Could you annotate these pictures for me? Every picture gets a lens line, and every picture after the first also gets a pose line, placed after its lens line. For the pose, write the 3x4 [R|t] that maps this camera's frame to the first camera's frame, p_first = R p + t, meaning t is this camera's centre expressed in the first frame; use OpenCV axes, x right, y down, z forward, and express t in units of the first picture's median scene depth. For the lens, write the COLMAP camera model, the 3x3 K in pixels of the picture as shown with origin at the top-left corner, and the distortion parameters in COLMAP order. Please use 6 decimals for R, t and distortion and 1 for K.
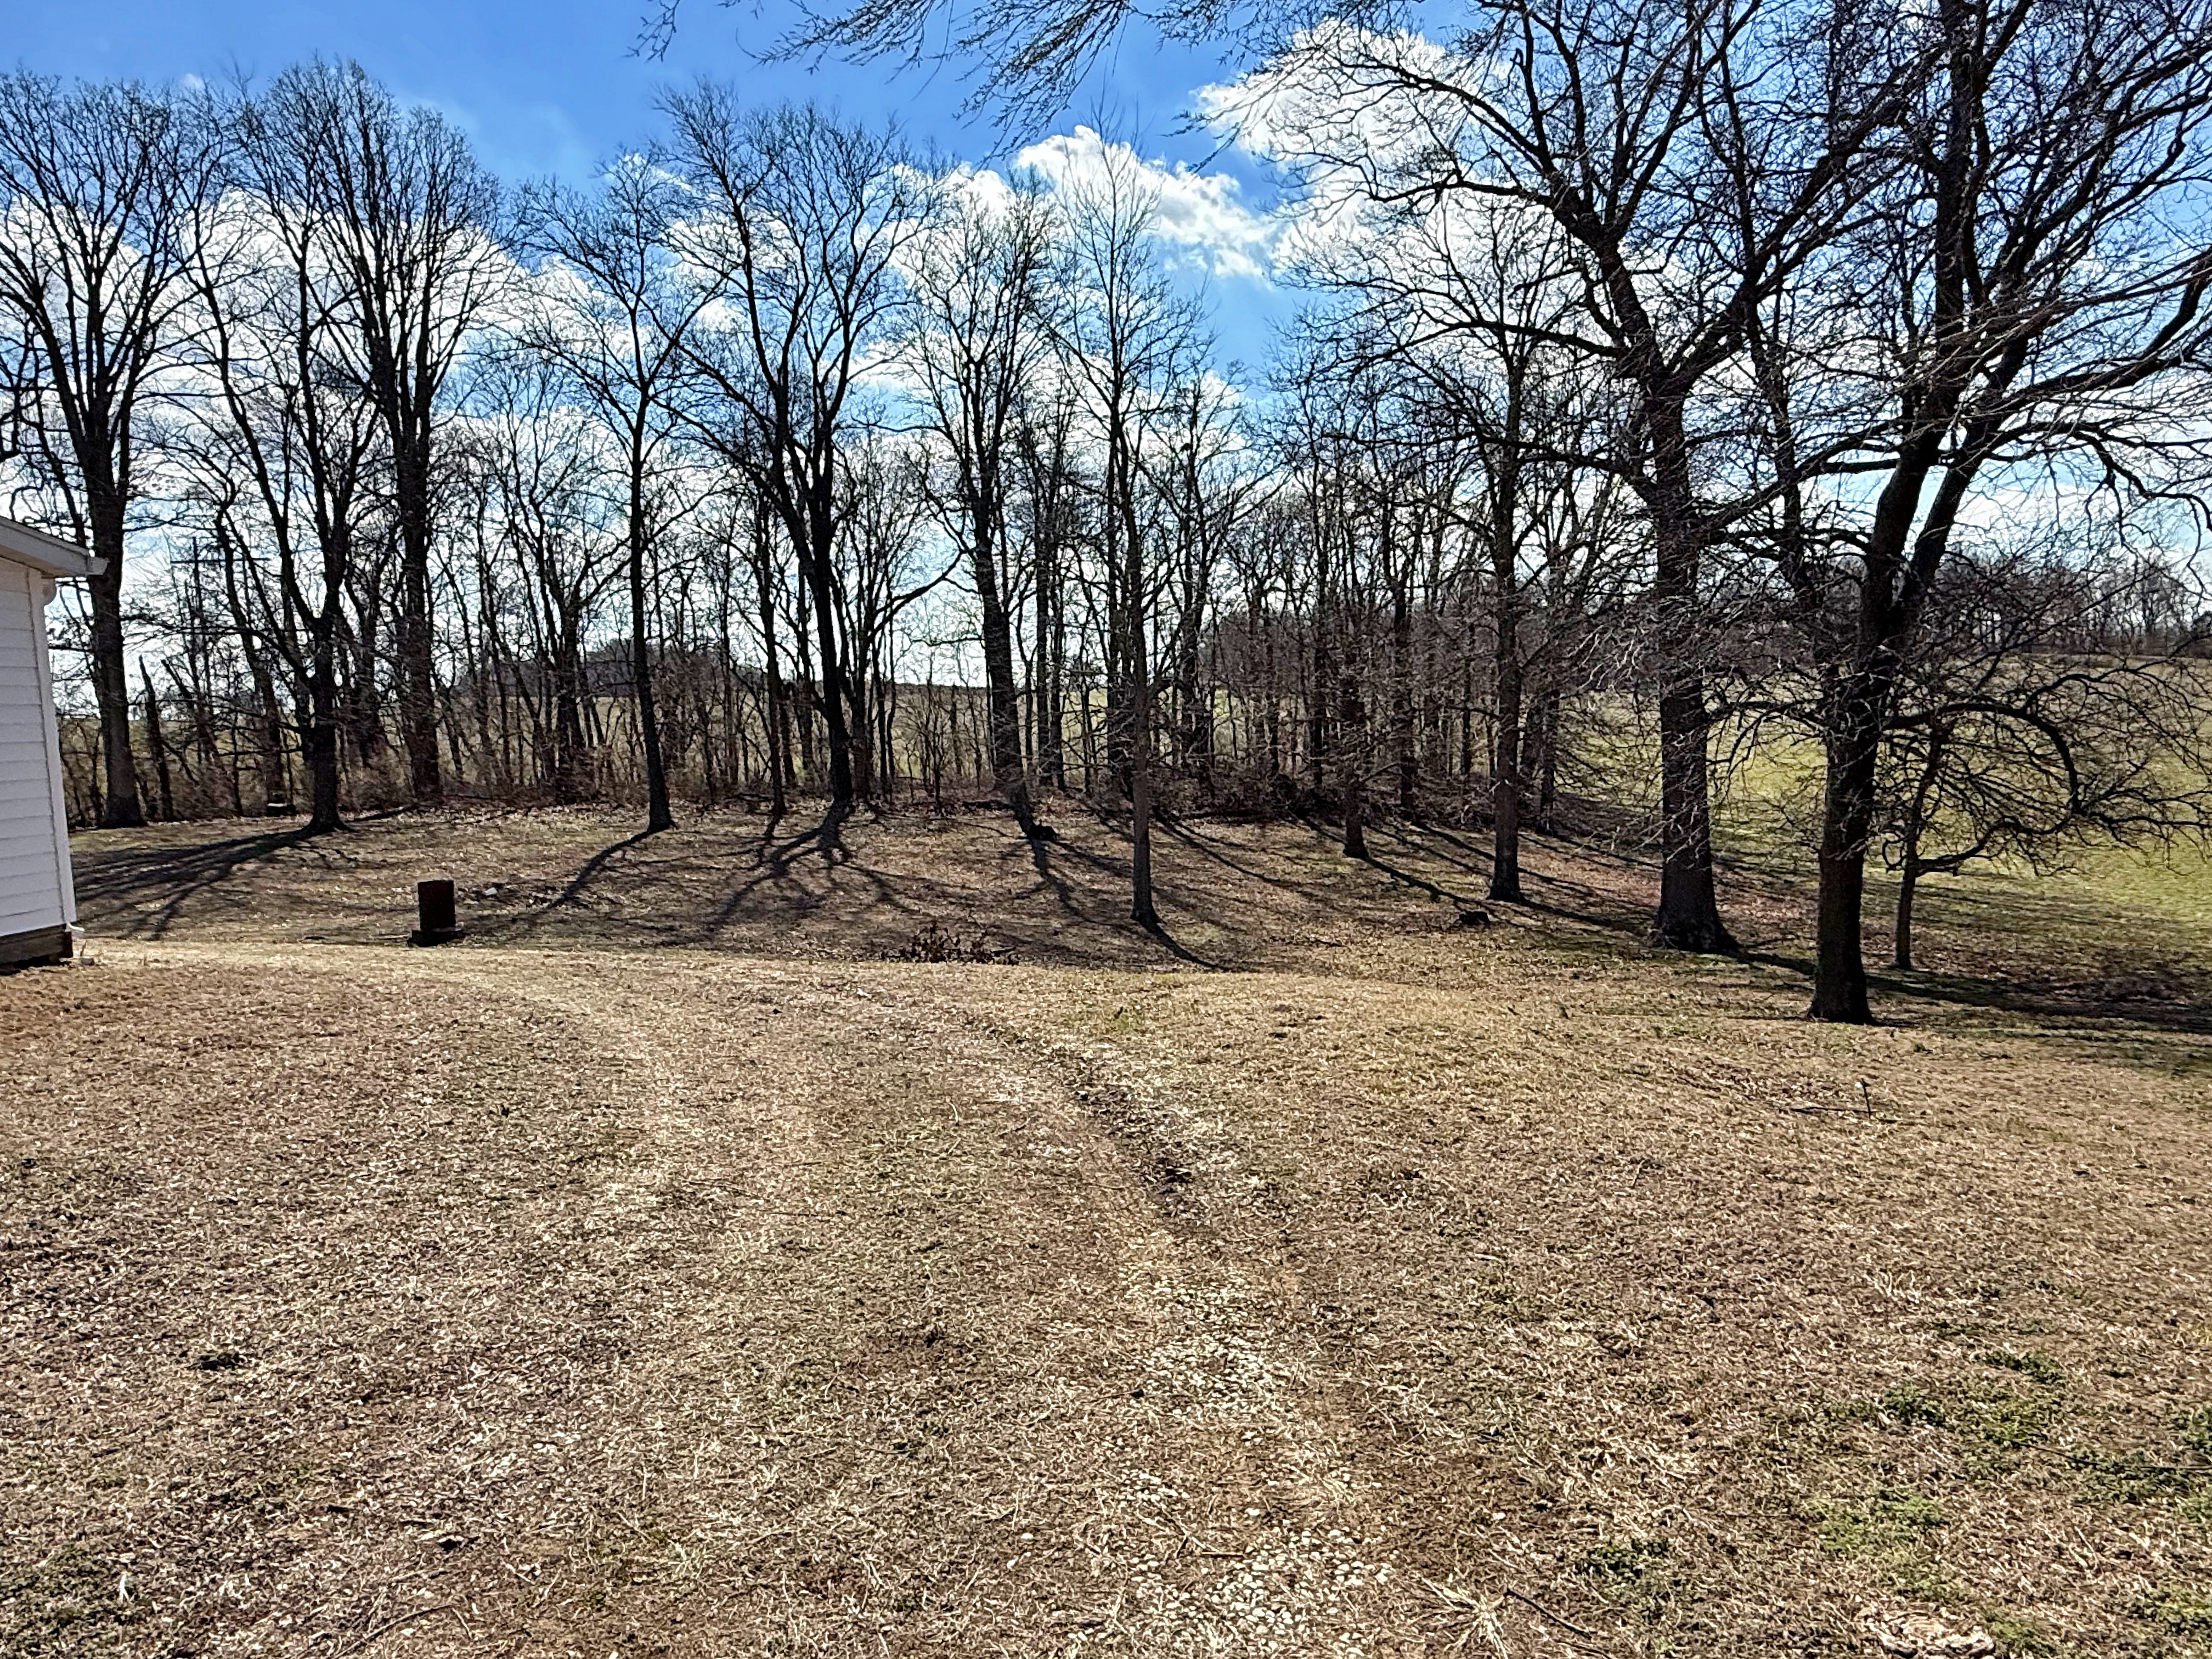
lens RADIAL K [[1351.2, 0, 1106.0], [0, 1351.2, 829.5], [0, 0, 1]] dist [0.000595, 0.000368]
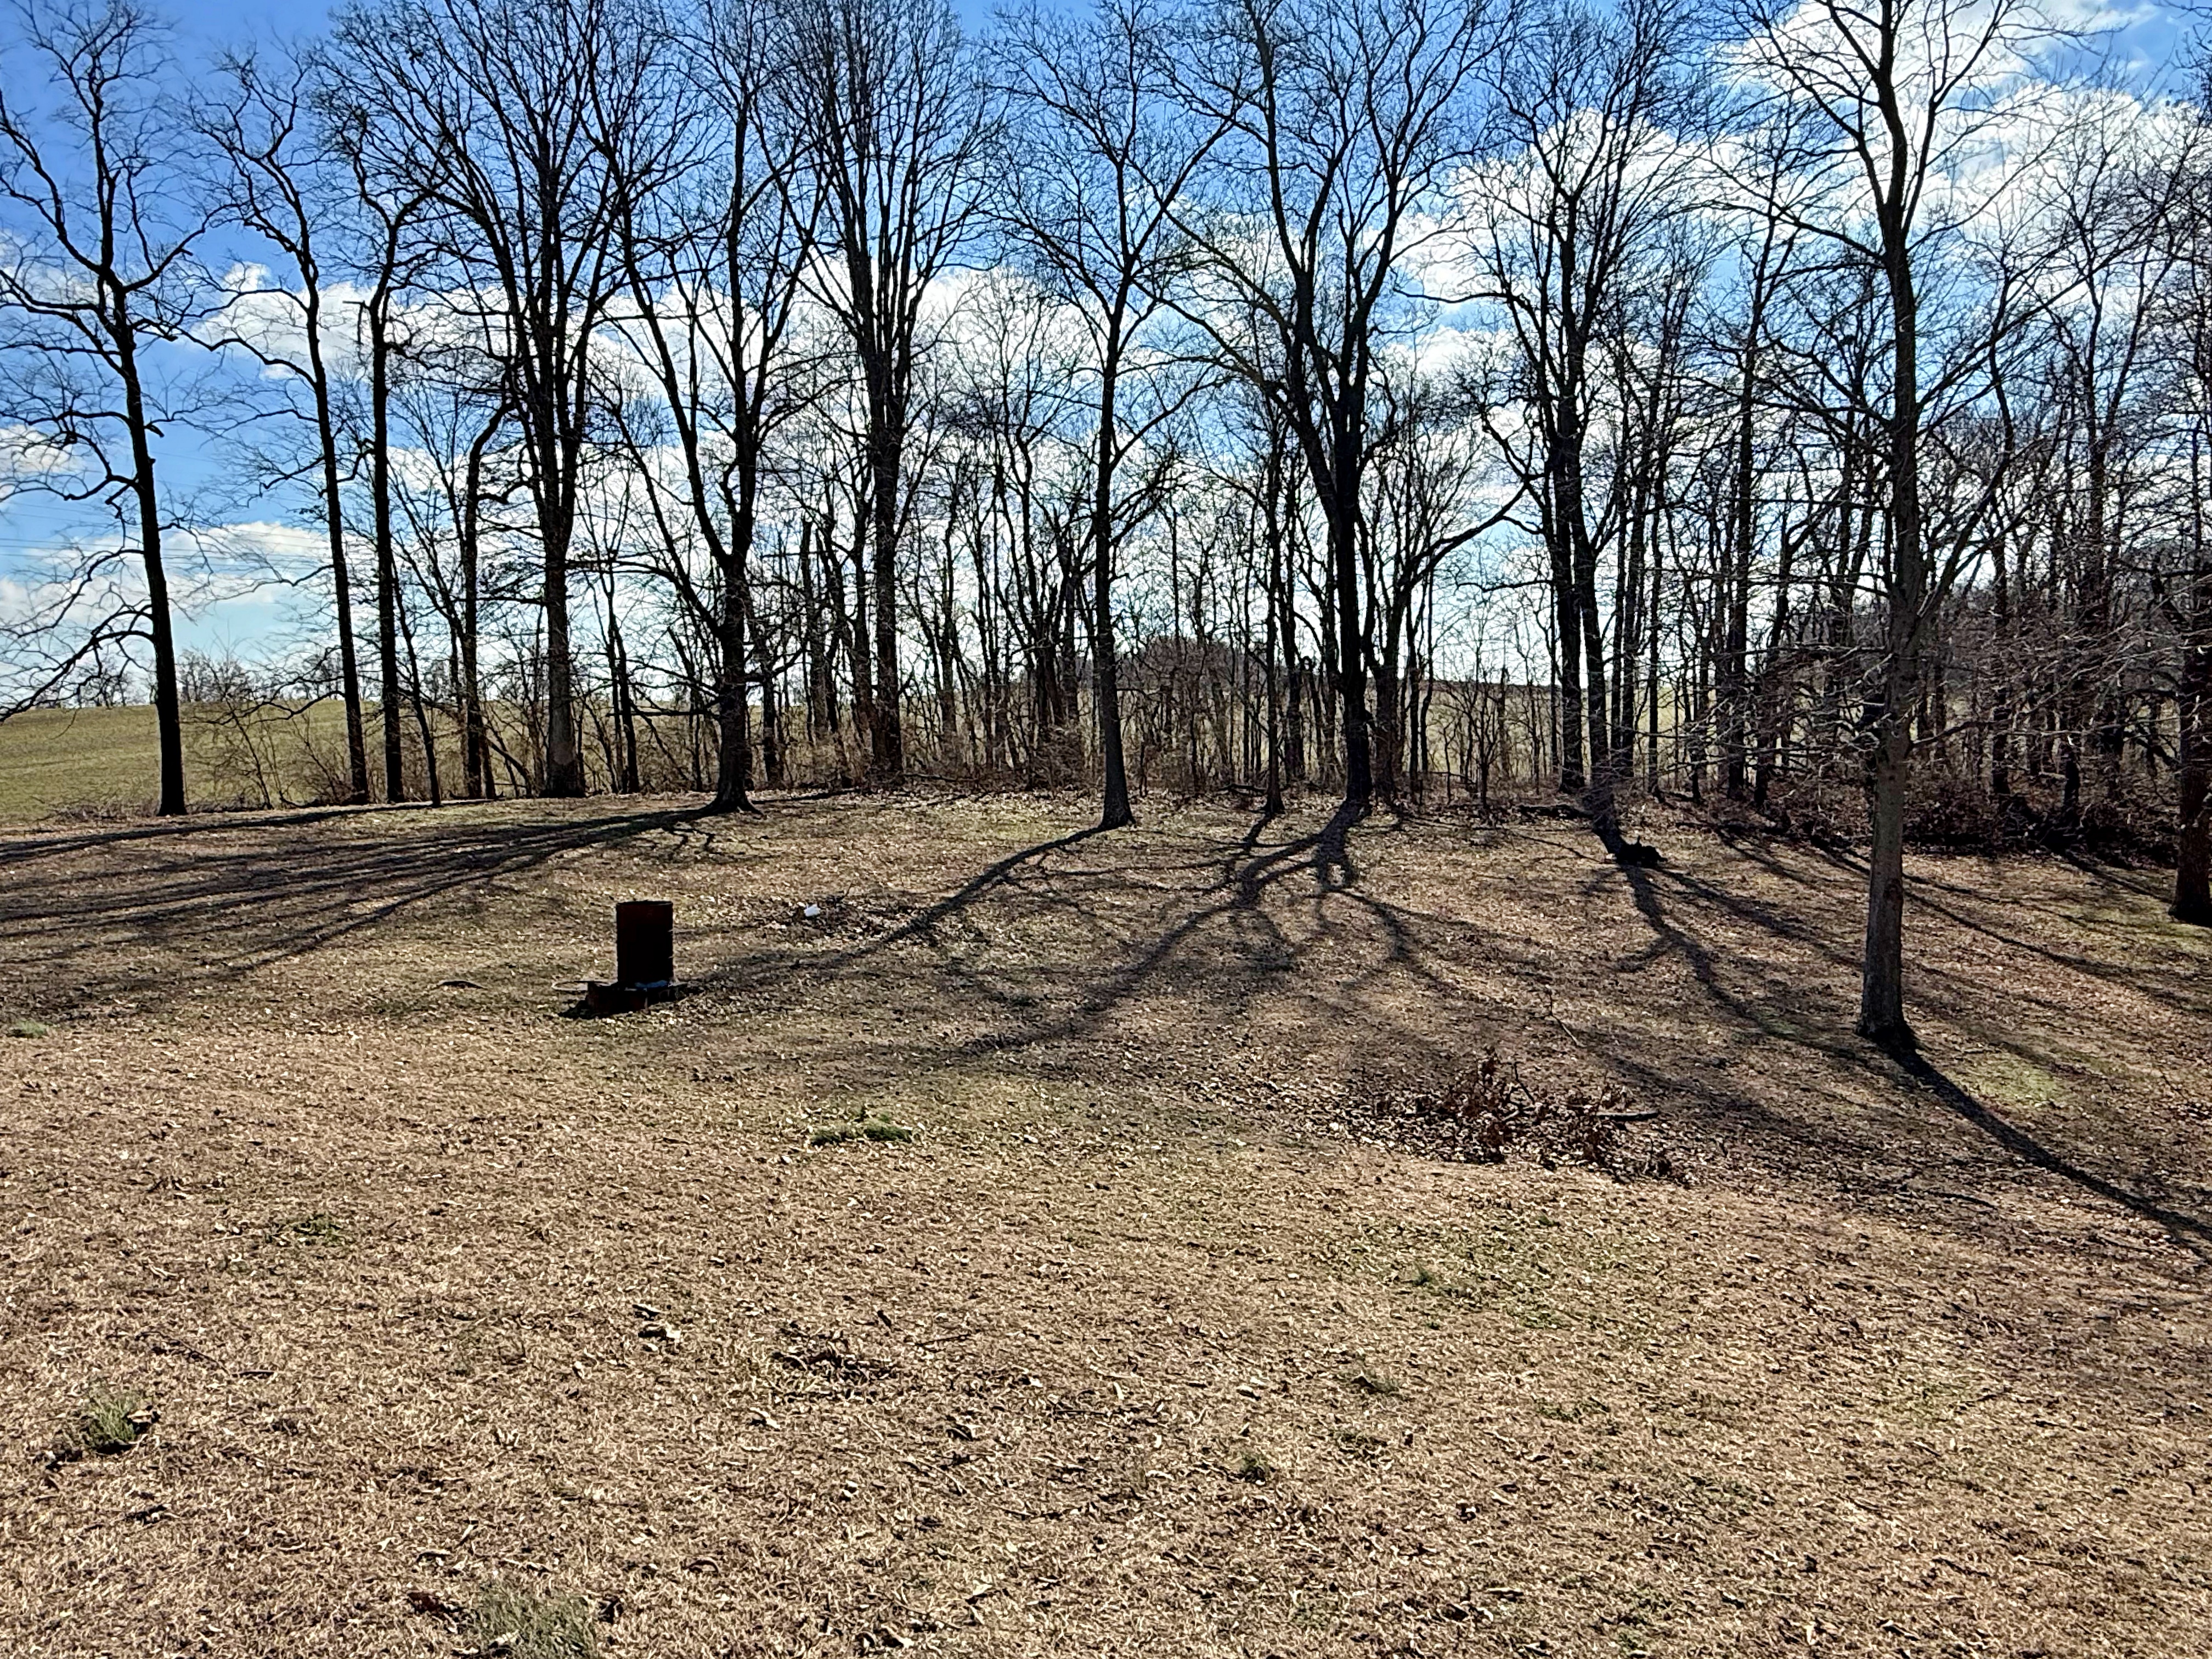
lens RADIAL K [[1351.2, 0, 1106.0], [0, 1351.2, 829.5], [0, 0, 1]] dist [0.000595, 0.000368]
pose [[0.924834, 0.046209, -0.377555, -0.035959], [-0.046071, 0.998894, 0.009401, -0.004446], [0.377572, 0.008700, 0.925940, 0.236140]]
